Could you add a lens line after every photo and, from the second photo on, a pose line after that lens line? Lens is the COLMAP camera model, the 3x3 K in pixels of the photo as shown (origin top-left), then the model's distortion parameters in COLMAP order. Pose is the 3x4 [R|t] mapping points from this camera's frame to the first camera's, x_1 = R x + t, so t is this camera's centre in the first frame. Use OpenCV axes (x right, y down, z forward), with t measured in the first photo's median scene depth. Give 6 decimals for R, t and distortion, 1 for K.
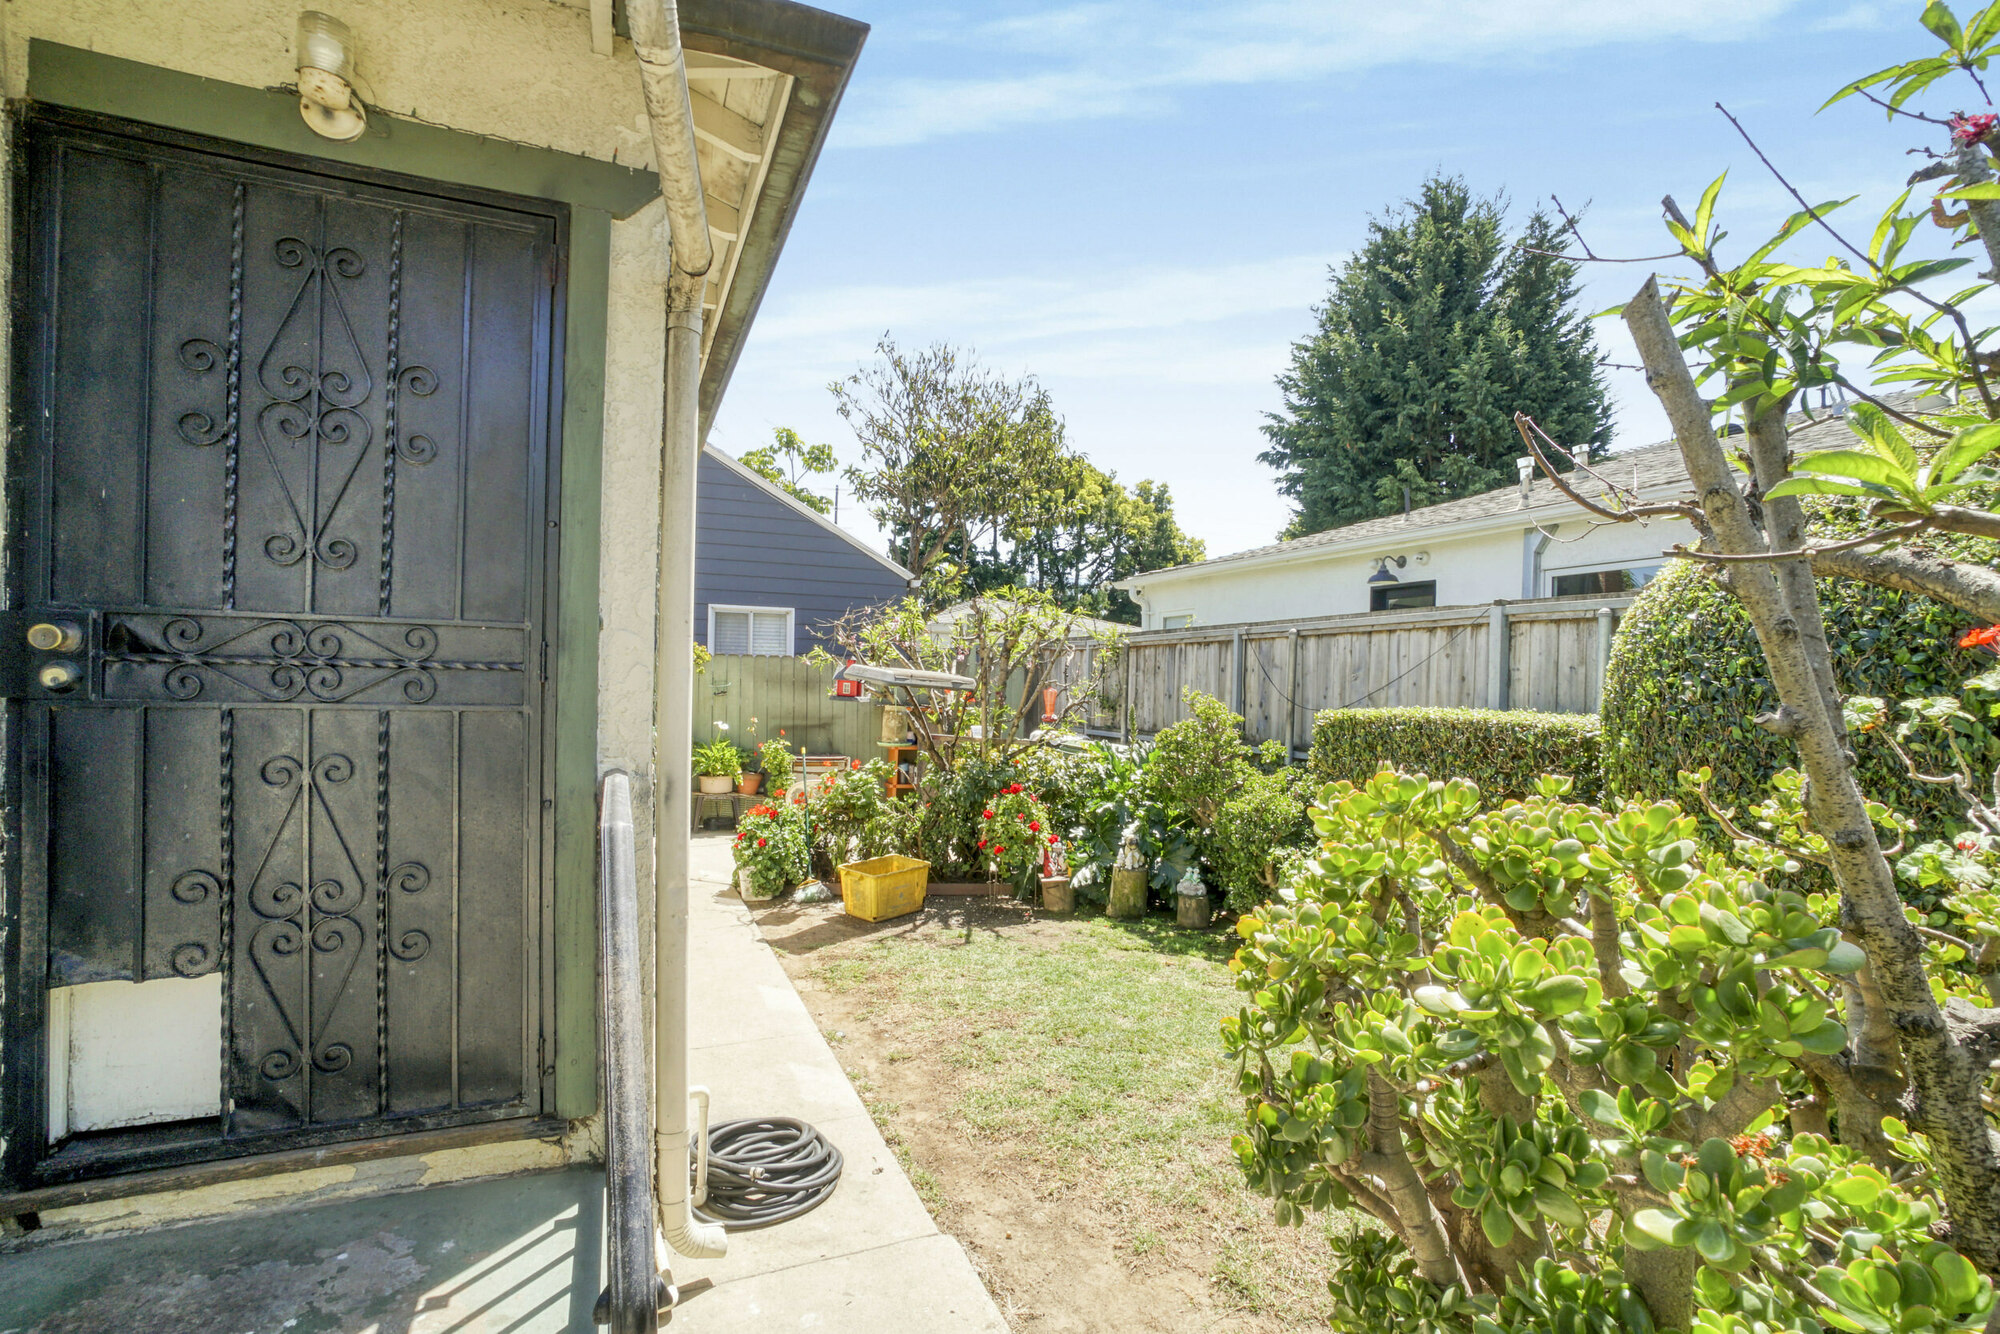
lens RADIAL K [[888.9, 0, 997.2], [0, 888.9, 693.3], [0, 0, 1]] dist [-0.075206, 0.018276]
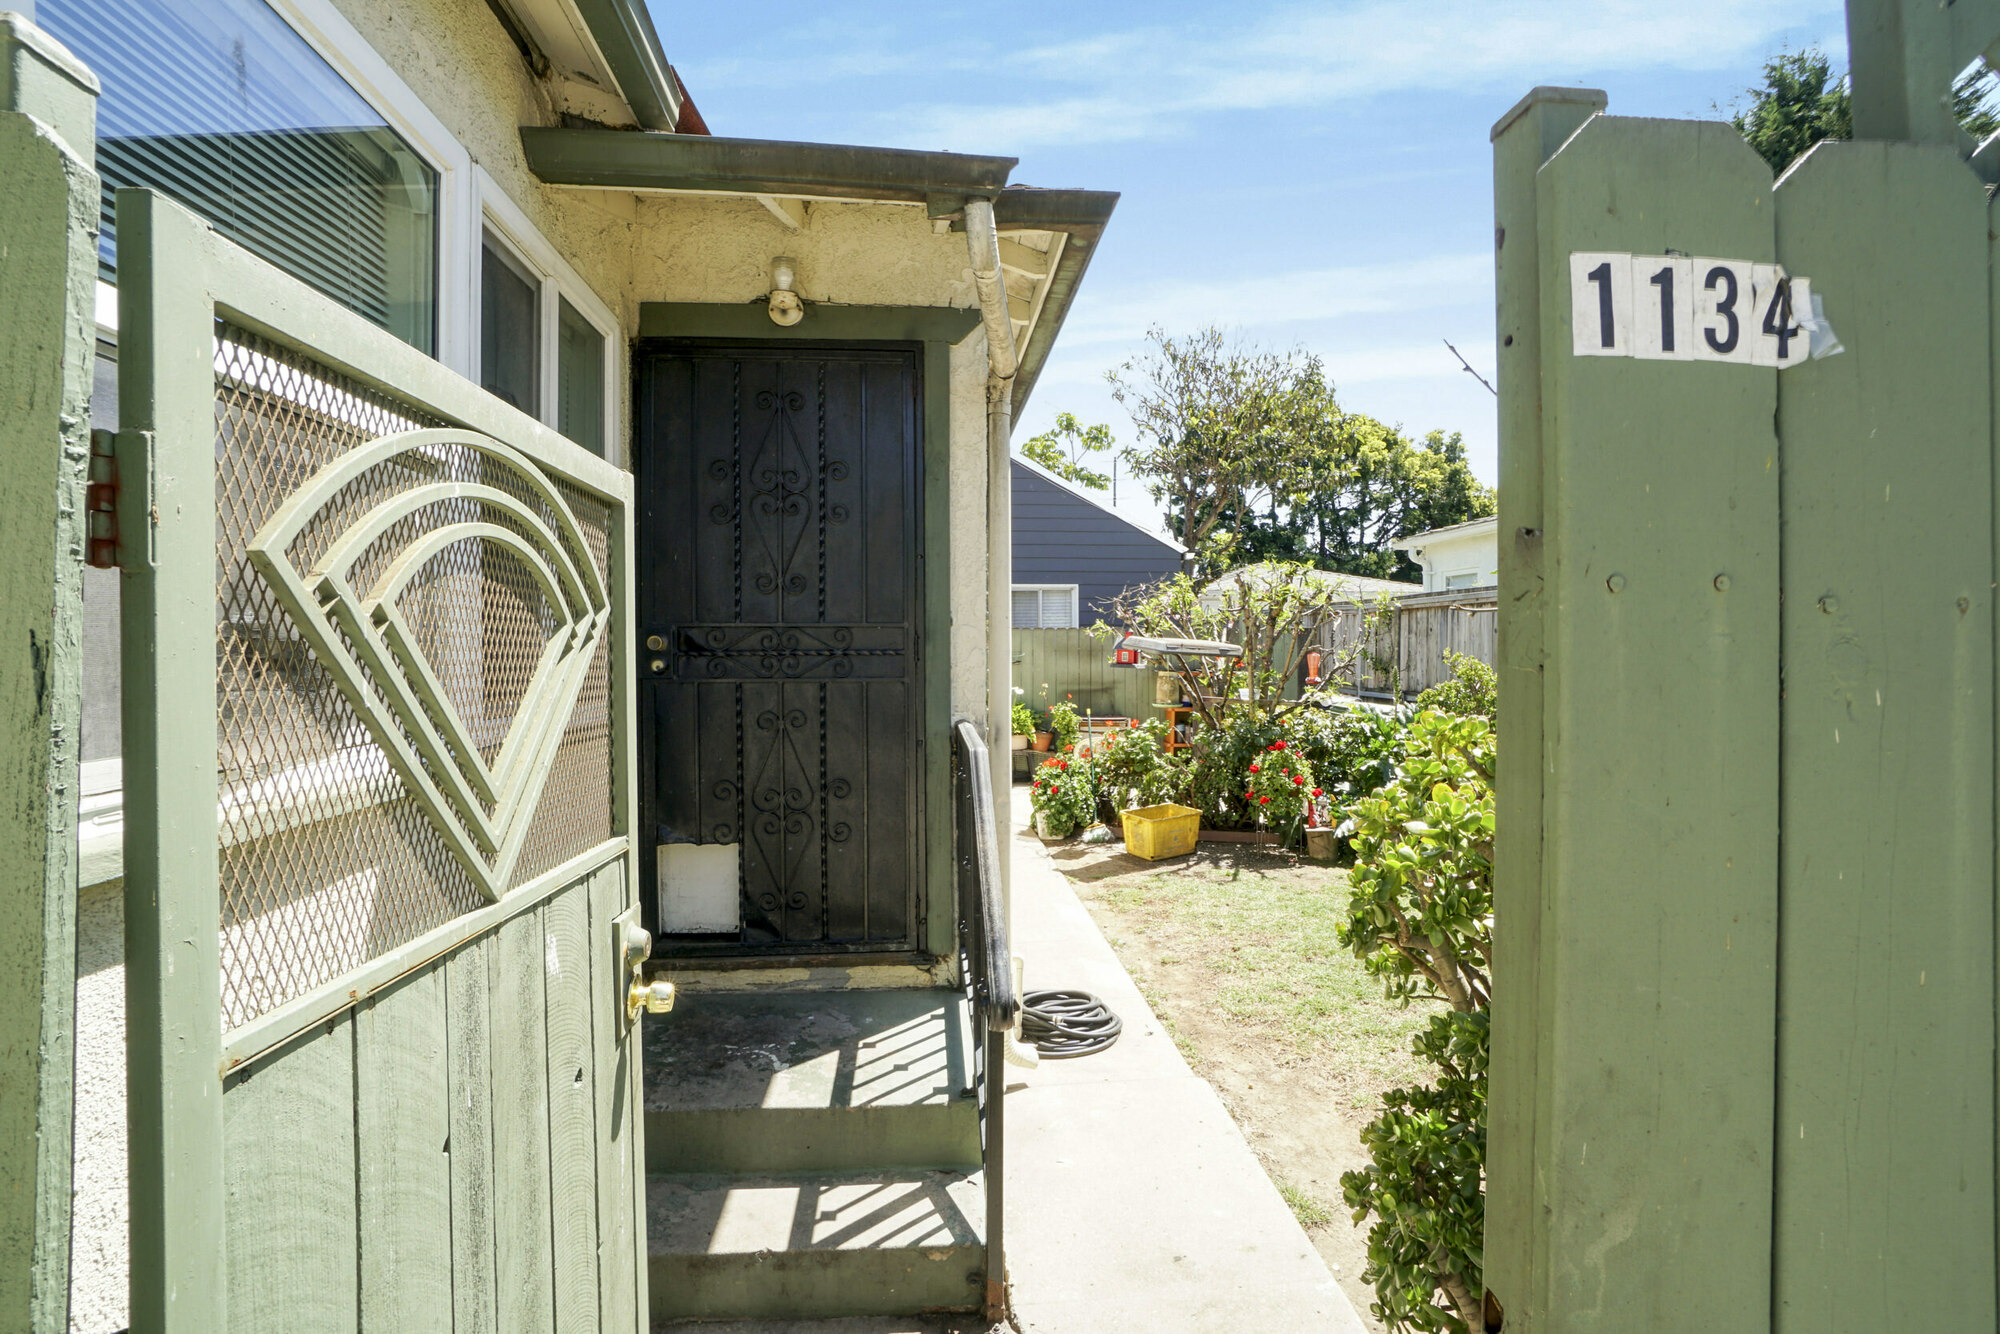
lens RADIAL K [[860.8, 0, 1000.0], [0, 860.8, 667.0], [0, 0, 1]] dist [0.000109, -0.000149]
pose [[0.950083, -0.017359, -0.311513, 0.024618], [0.020318, 0.999774, 0.006257, -0.003241], [0.311334, -0.012274, 0.950221, -0.114087]]
